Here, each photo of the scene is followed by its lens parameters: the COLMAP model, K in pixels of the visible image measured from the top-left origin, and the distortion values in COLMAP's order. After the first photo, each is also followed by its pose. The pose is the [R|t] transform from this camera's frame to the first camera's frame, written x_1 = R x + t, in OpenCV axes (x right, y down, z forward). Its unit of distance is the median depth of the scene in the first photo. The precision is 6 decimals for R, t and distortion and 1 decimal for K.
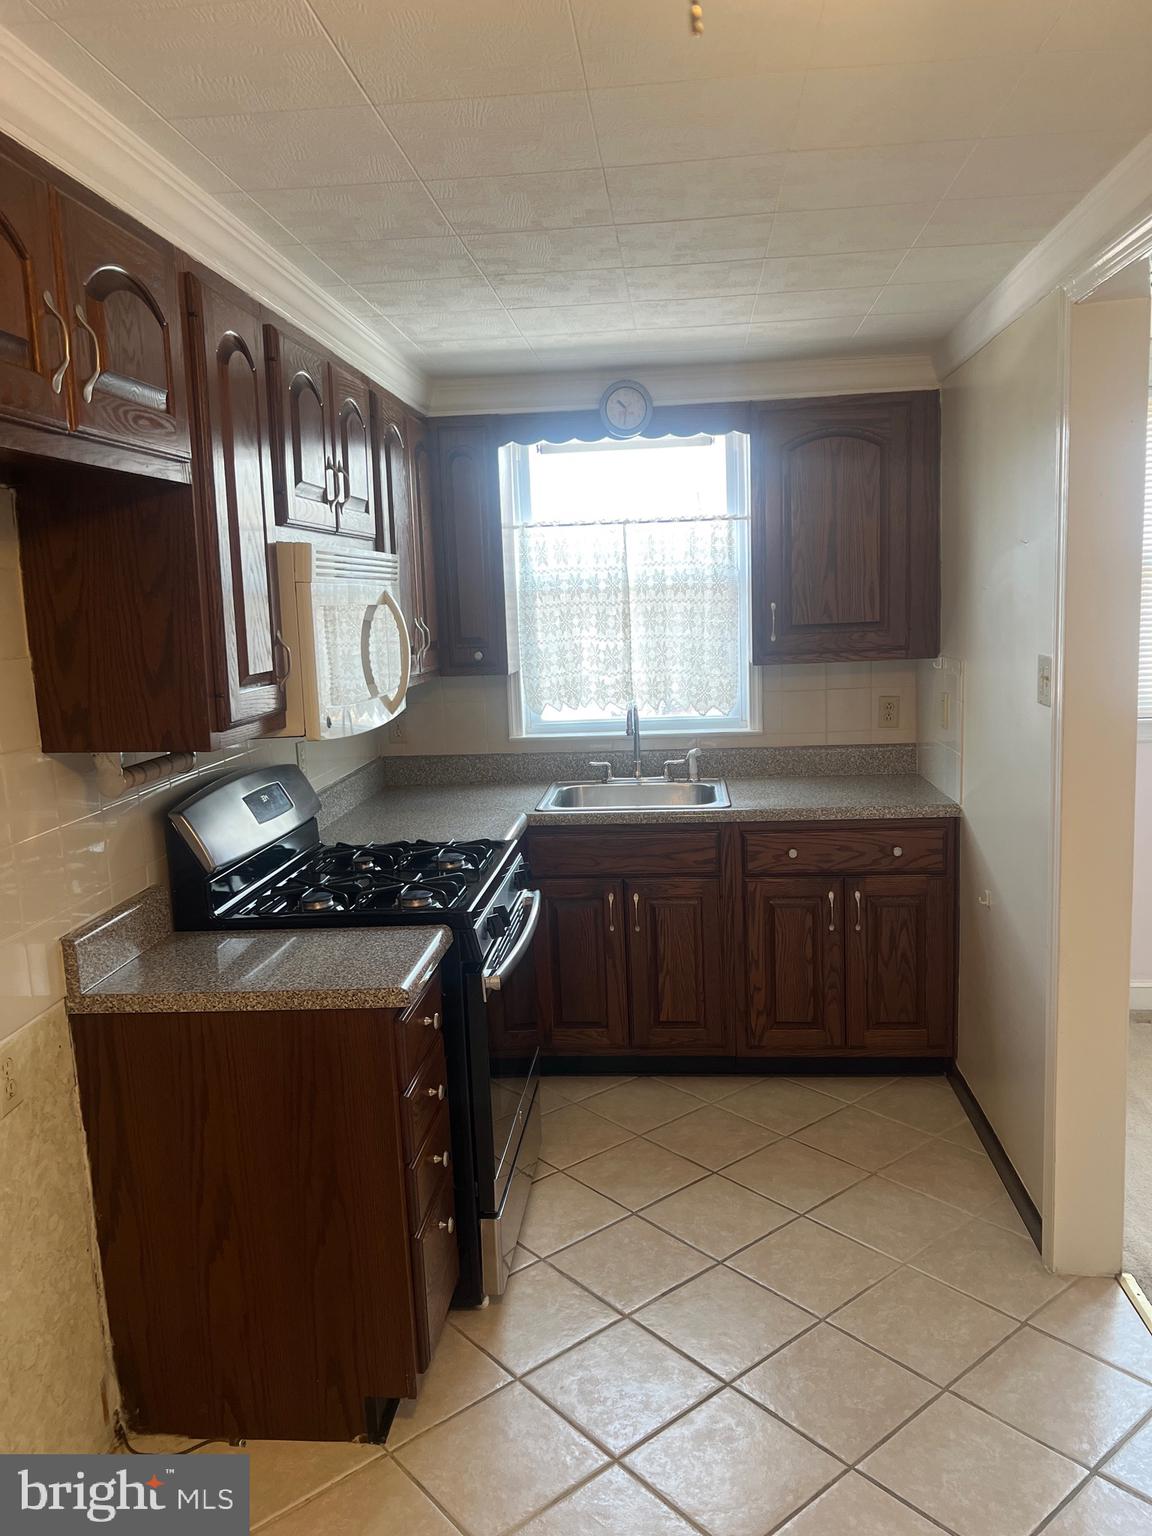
lens RADIAL K [[1170.9, 0, 574.3], [0, 1170.9, 776.9], [0, 0, 1]] dist [0.058733, -0.046807]
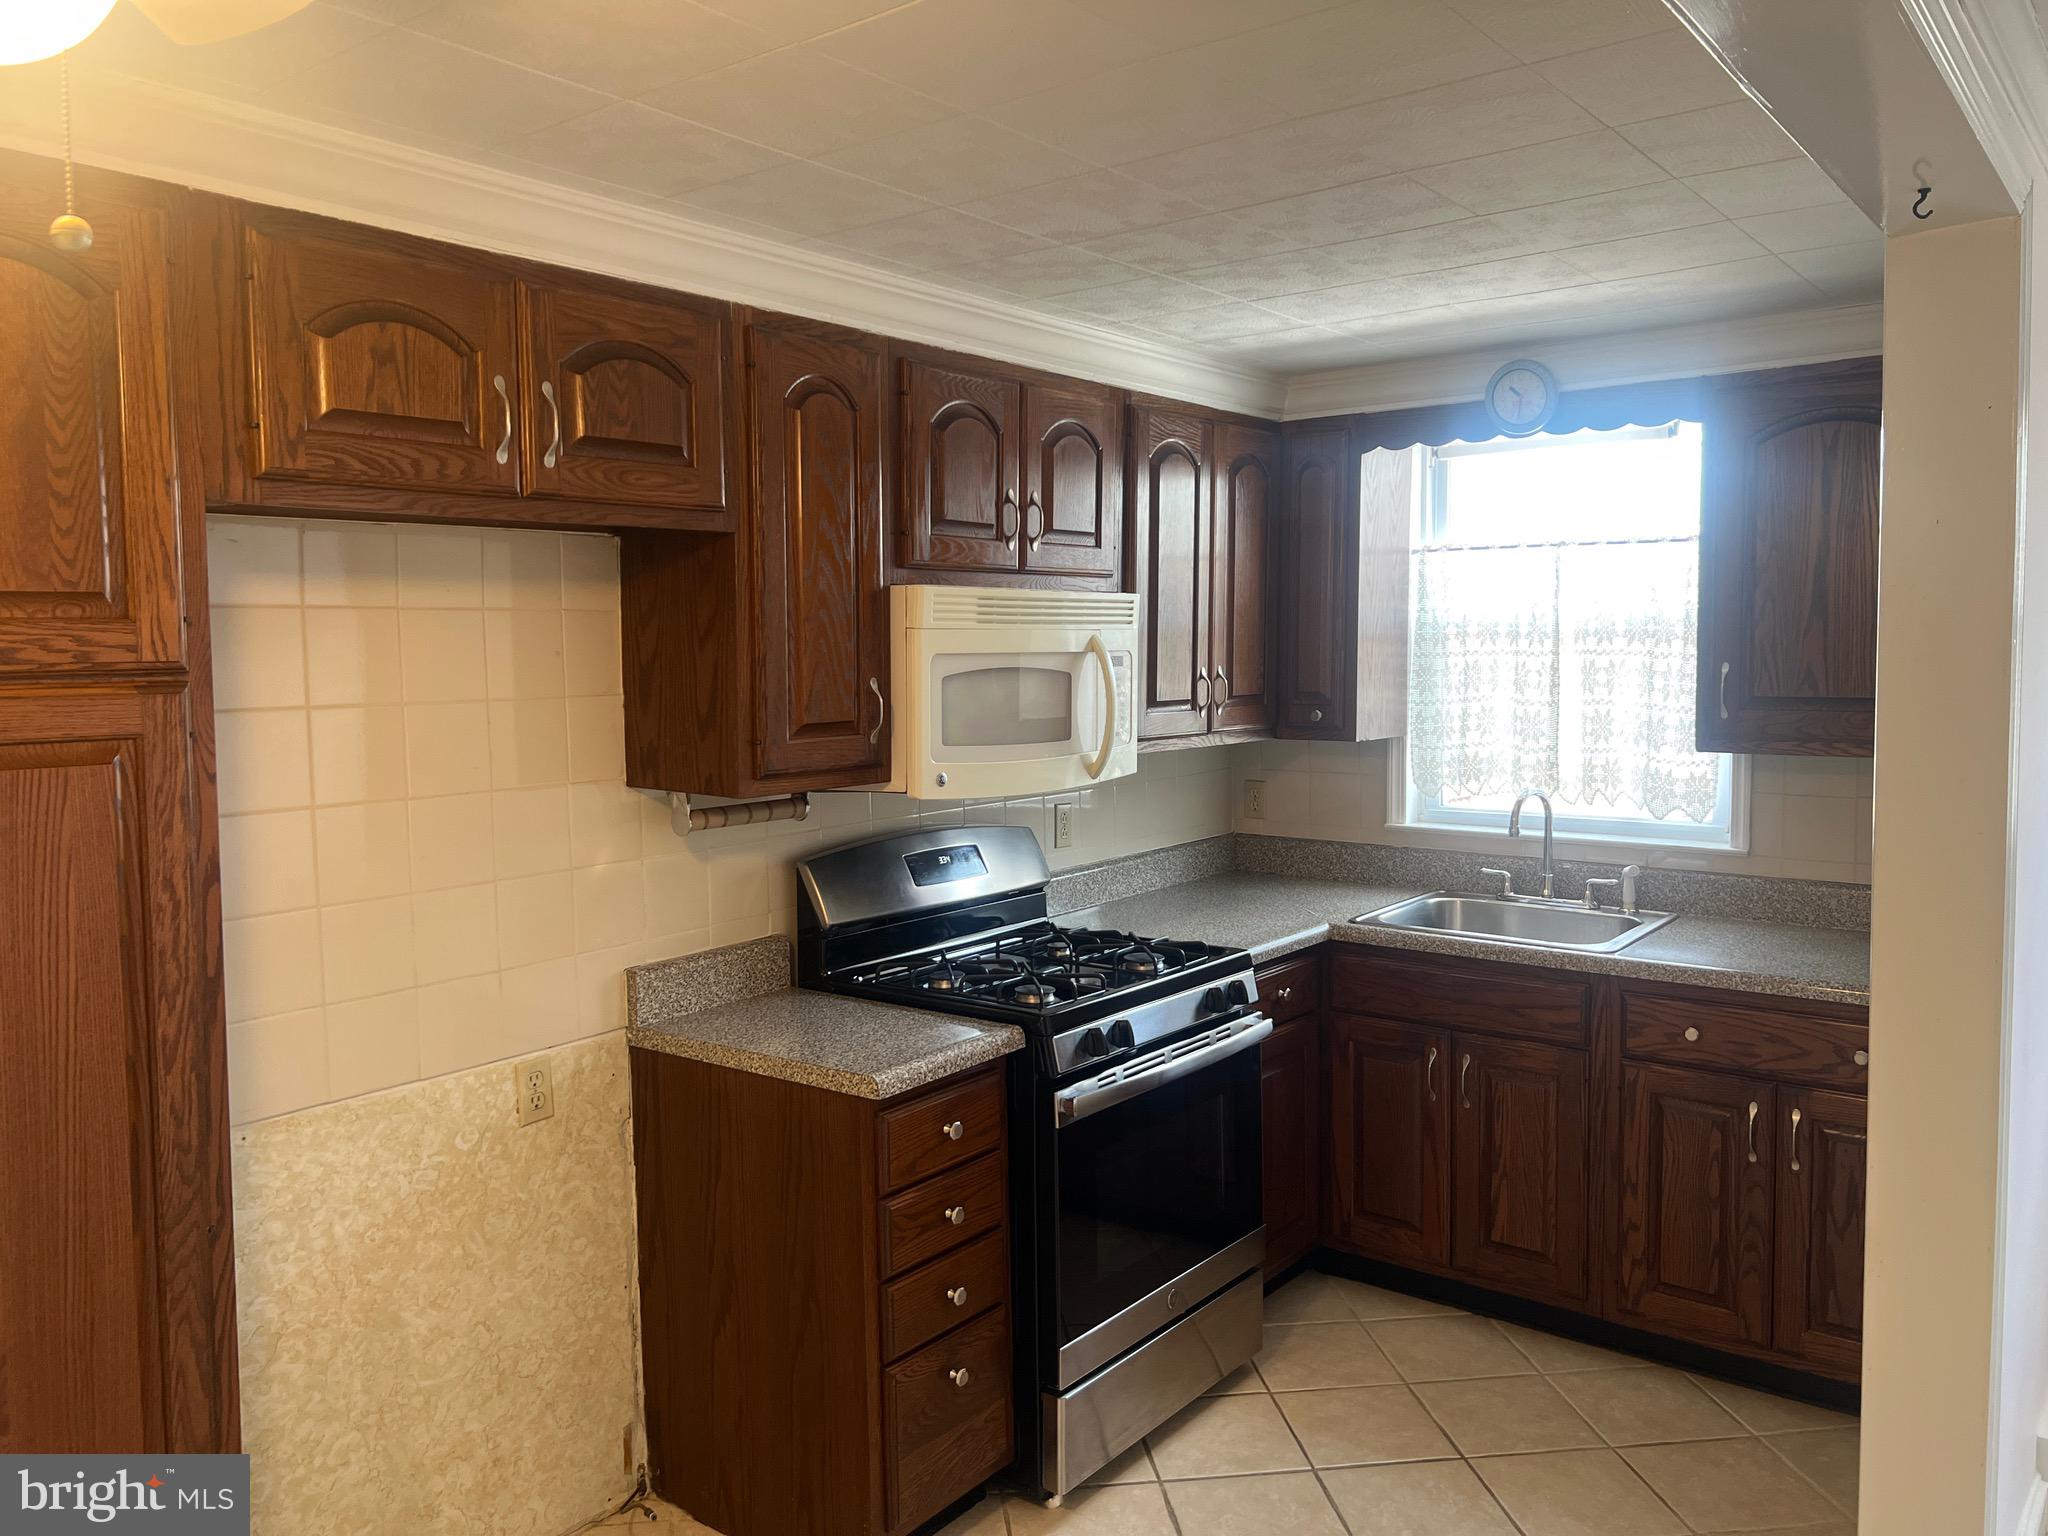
lens RADIAL K [[1561.1, 0, 1019.0], [0, 1561.1, 751.0], [0, 0, 1]] dist [0.058733, -0.046807]
pose [[0.834280, 0.069101, -0.546994, 0.343238], [-0.105671, 0.993763, -0.035630, -0.022591], [0.541120, 0.087527, 0.836378, 0.020145]]
